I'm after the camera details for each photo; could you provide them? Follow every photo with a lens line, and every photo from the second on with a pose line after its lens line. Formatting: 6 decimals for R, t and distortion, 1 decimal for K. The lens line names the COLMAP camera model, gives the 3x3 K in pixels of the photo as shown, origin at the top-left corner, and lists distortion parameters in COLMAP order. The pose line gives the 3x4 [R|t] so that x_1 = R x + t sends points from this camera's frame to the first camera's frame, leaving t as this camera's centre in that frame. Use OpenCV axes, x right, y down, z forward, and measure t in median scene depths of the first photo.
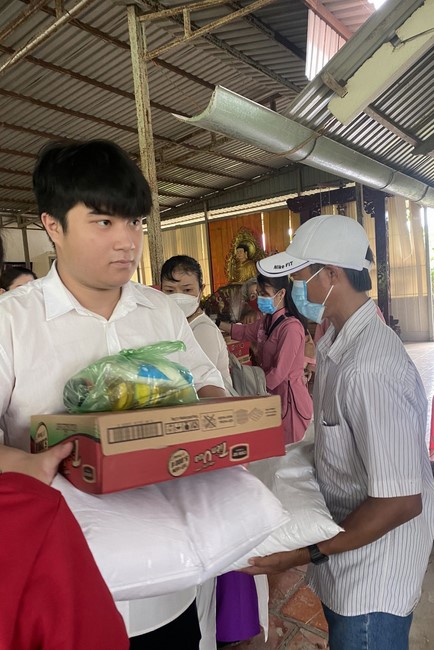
lens RADIAL K [[505.9, 0, 217.0], [0, 505.9, 325.0], [0, 0, 1]] dist [0.099024, -0.171759]
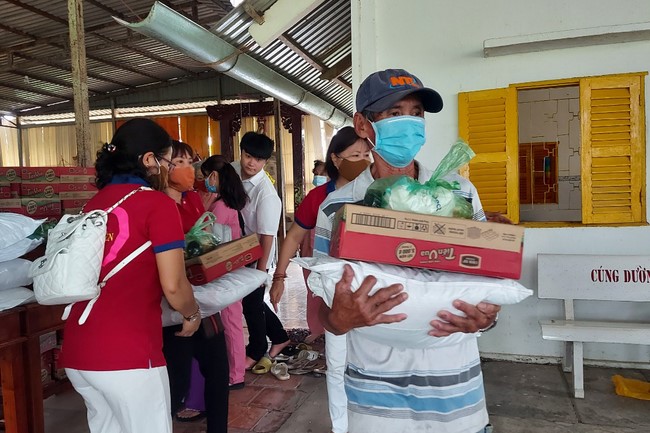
lens RADIAL K [[568.5, 0, 325.0], [0, 568.5, 216.5], [0, 0, 1]] dist [0.149515, -0.182653]
pose [[0.938151, 0.038951, 0.344028, -0.033690], [-0.018901, 0.997932, -0.061444, 0.046359], [-0.345710, 0.051141, 0.936947, -0.162113]]
